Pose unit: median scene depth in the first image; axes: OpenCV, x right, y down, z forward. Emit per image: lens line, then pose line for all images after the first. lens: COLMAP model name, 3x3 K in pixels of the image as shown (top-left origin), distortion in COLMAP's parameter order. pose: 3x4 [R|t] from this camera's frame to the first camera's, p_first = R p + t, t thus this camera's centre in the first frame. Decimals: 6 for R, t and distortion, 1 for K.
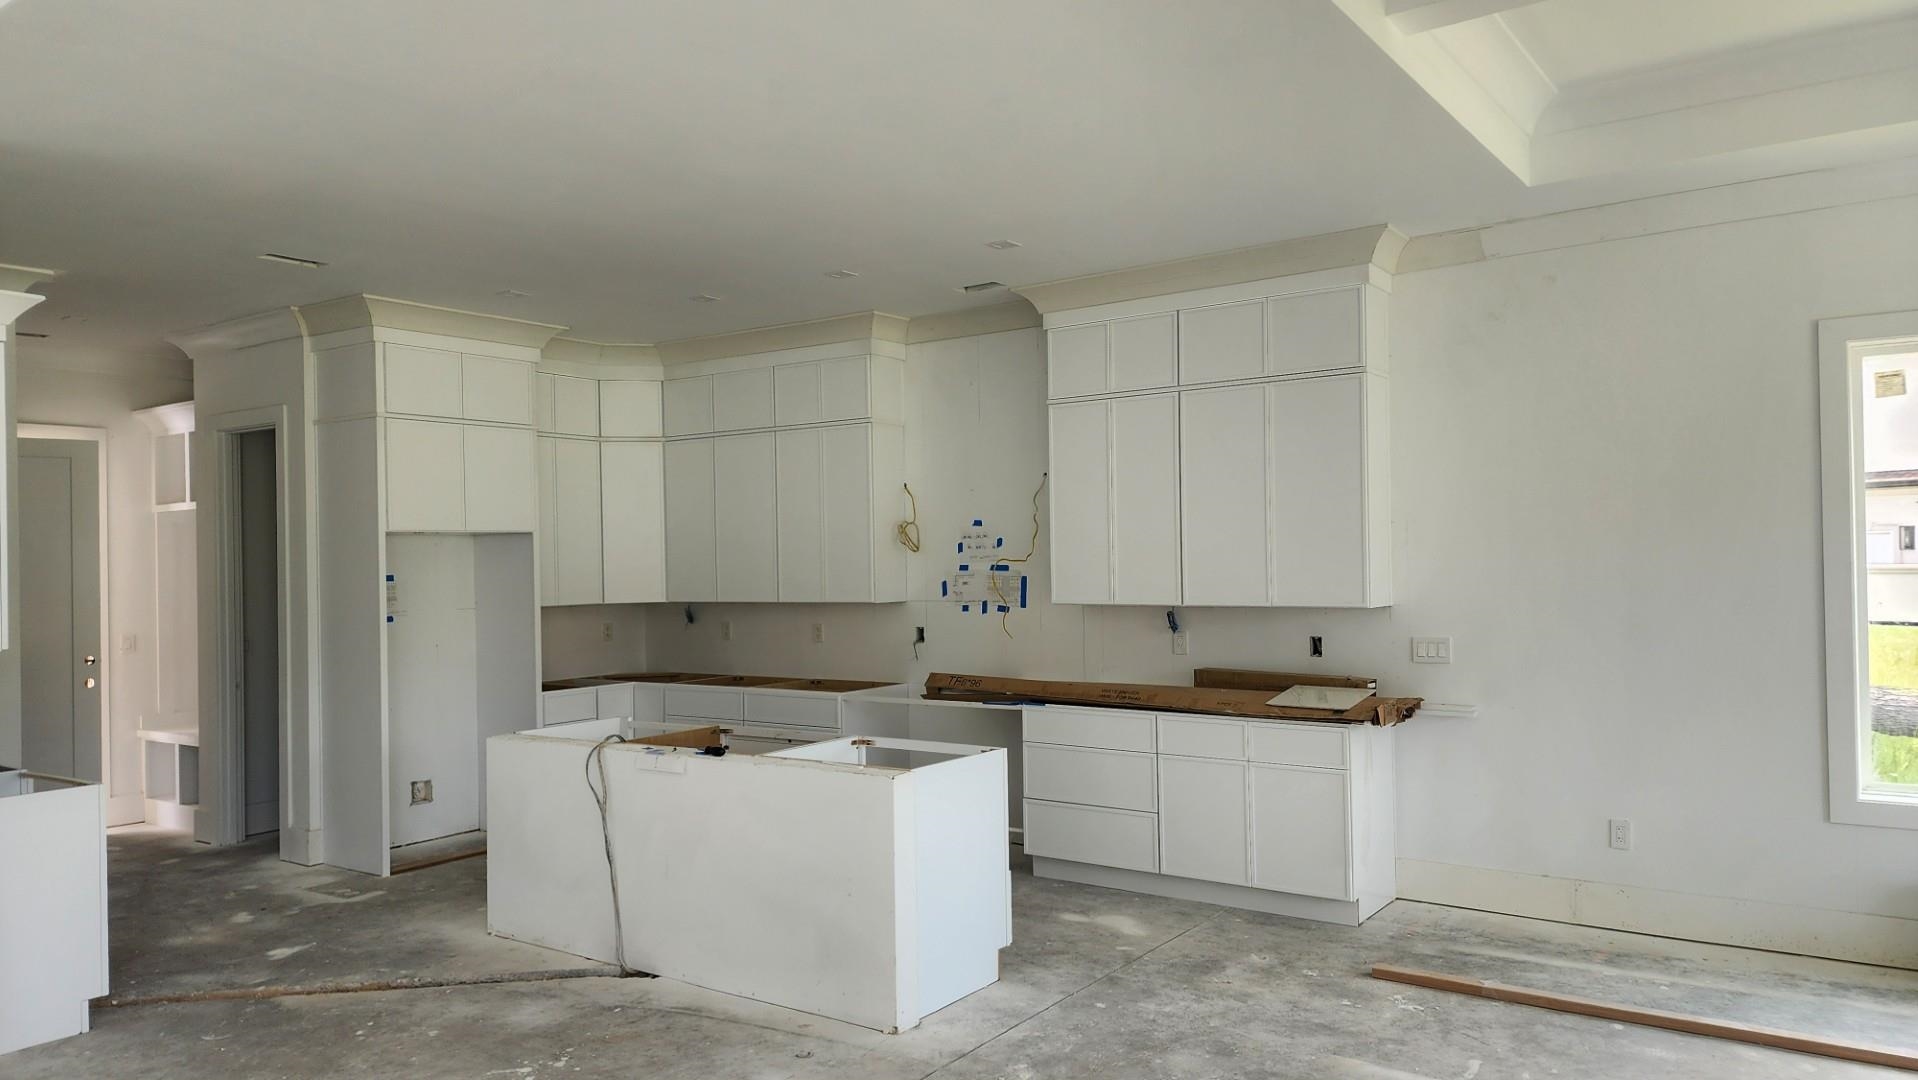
lens RADIAL K [[1285.5, 0, 969.1], [0, 1285.5, 549.2], [0, 0, 1]] dist [0.098703, -0.117798]
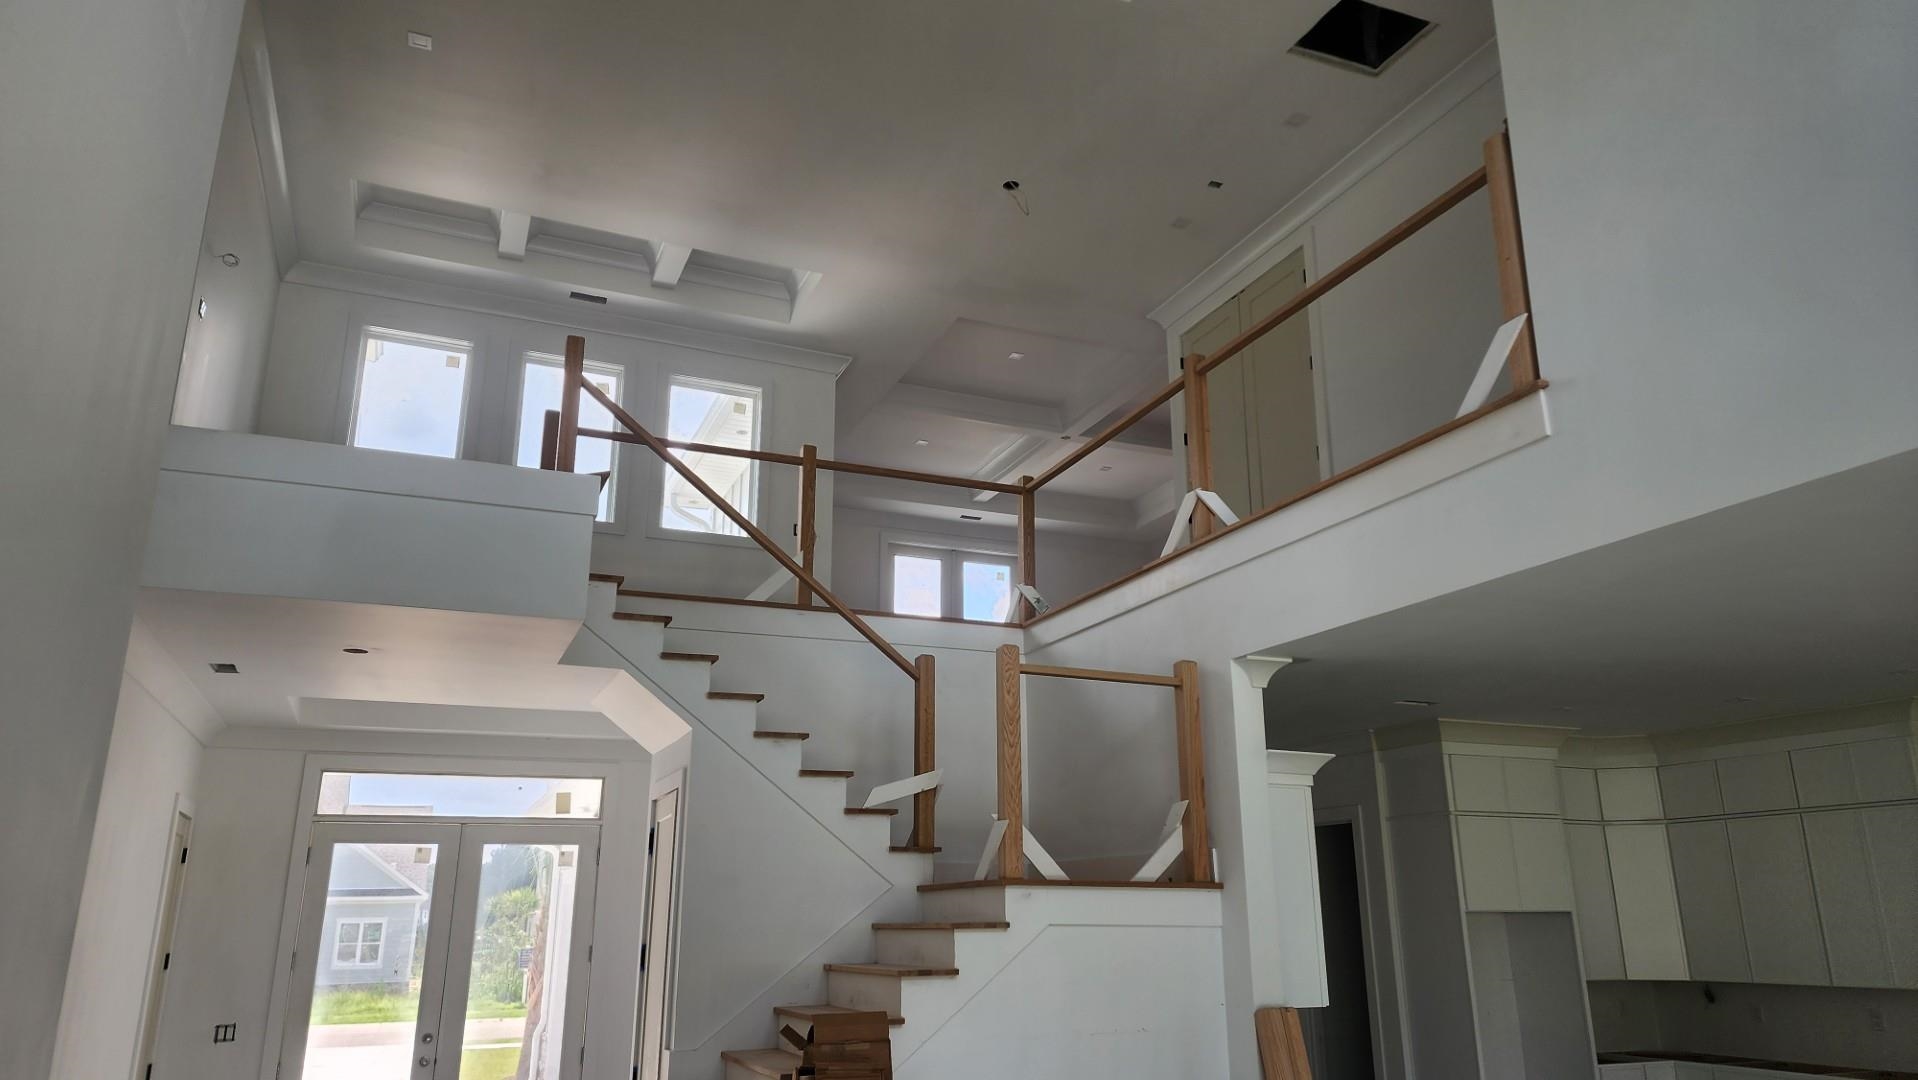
lens RADIAL K [[1285.5, 0, 969.1], [0, 1285.5, 549.2], [0, 0, 1]] dist [0.098703, -0.117798]
pose [[0.853268, -0.132647, -0.504319, -0.185721], [-0.004456, 0.965217, -0.261413, -0.019337], [0.521453, 0.225303, 0.822998, -0.310343]]
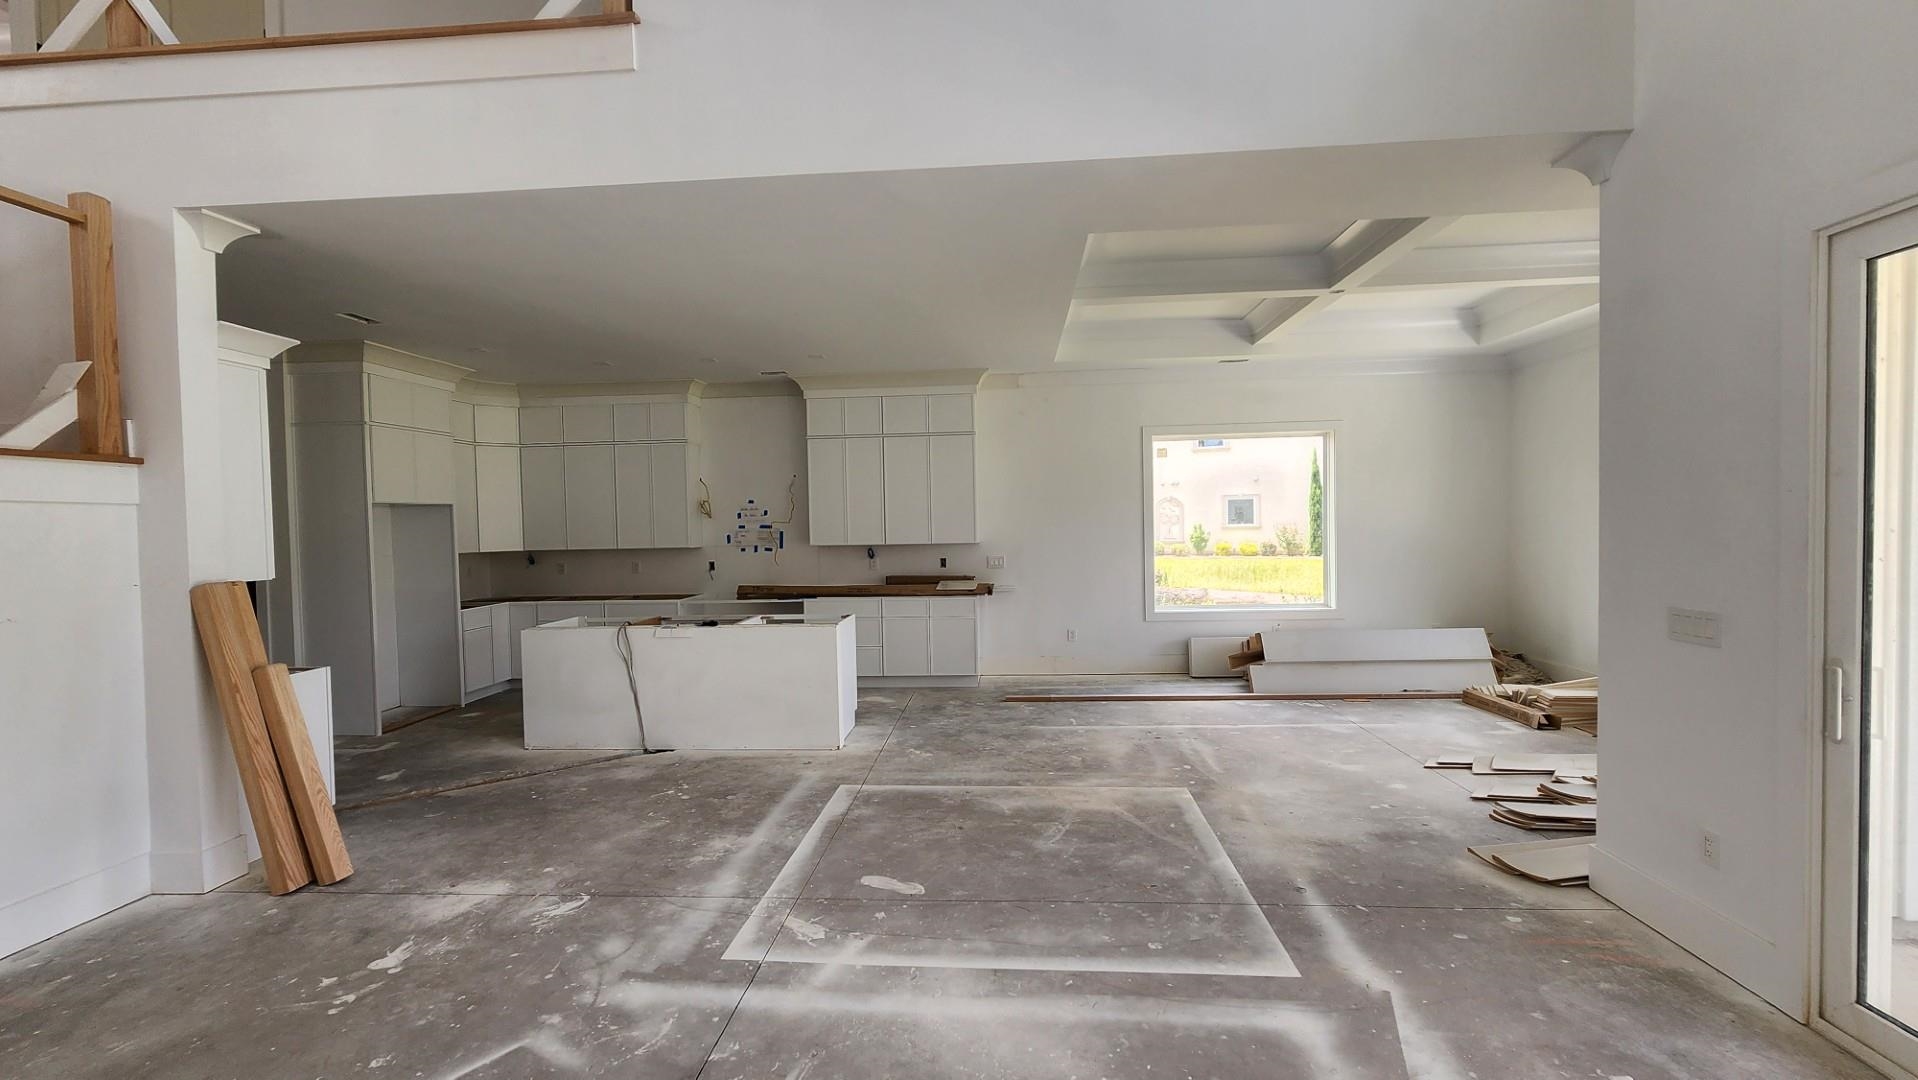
lens RADIAL K [[795.2, 0, 955.7], [0, 795.2, 544.2], [0, 0, 1]] dist [-0.000139, 0.000564]
pose [[0.855927, -0.014892, 0.516882, -0.348922], [0.000943, 0.999629, 0.027238, 0.009422], [-0.517095, -0.022827, 0.855623, -0.104169]]
